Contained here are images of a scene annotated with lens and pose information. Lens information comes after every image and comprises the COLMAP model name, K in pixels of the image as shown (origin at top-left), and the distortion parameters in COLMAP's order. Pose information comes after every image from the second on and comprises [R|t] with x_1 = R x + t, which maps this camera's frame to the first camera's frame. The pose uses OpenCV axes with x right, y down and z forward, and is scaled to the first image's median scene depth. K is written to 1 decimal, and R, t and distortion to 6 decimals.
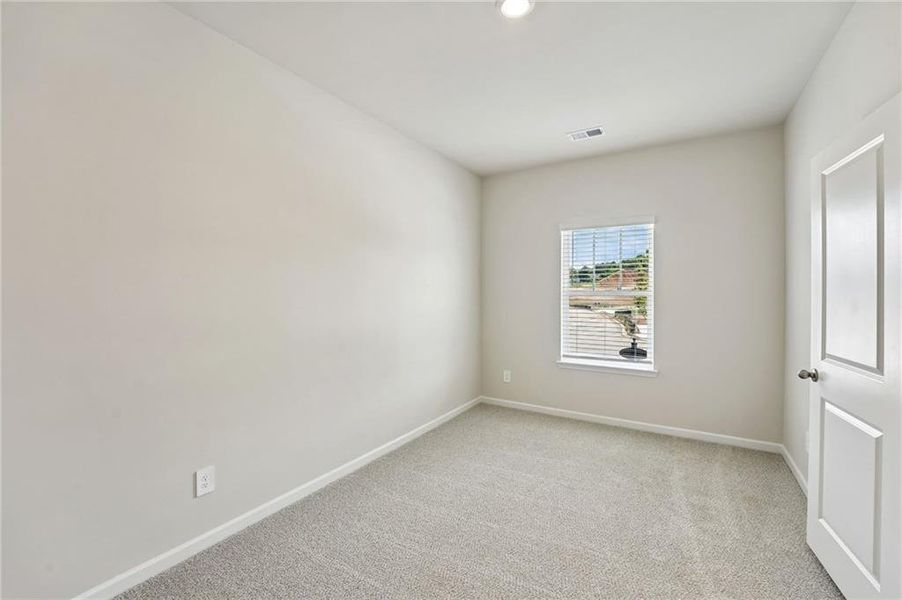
lens RADIAL K [[373.2, 0, 446.7], [0, 373.2, 294.1], [0, 0, 1]] dist [-0.028658, 0.003650]
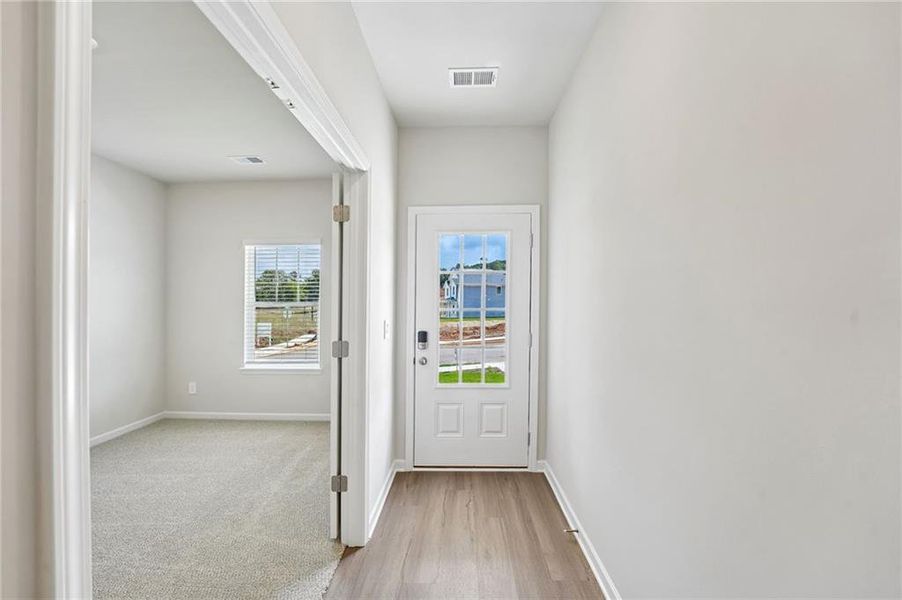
lens RADIAL K [[373.2, 0, 453.8], [0, 373.2, 304.6], [0, 0, 1]] dist [-0.028658, 0.003650]
pose [[0.859846, 0.004250, 0.510535, 0.315619], [0.002322, 0.999922, -0.012234, 0.016584], [-0.510548, 0.011705, 0.859770, -0.244168]]
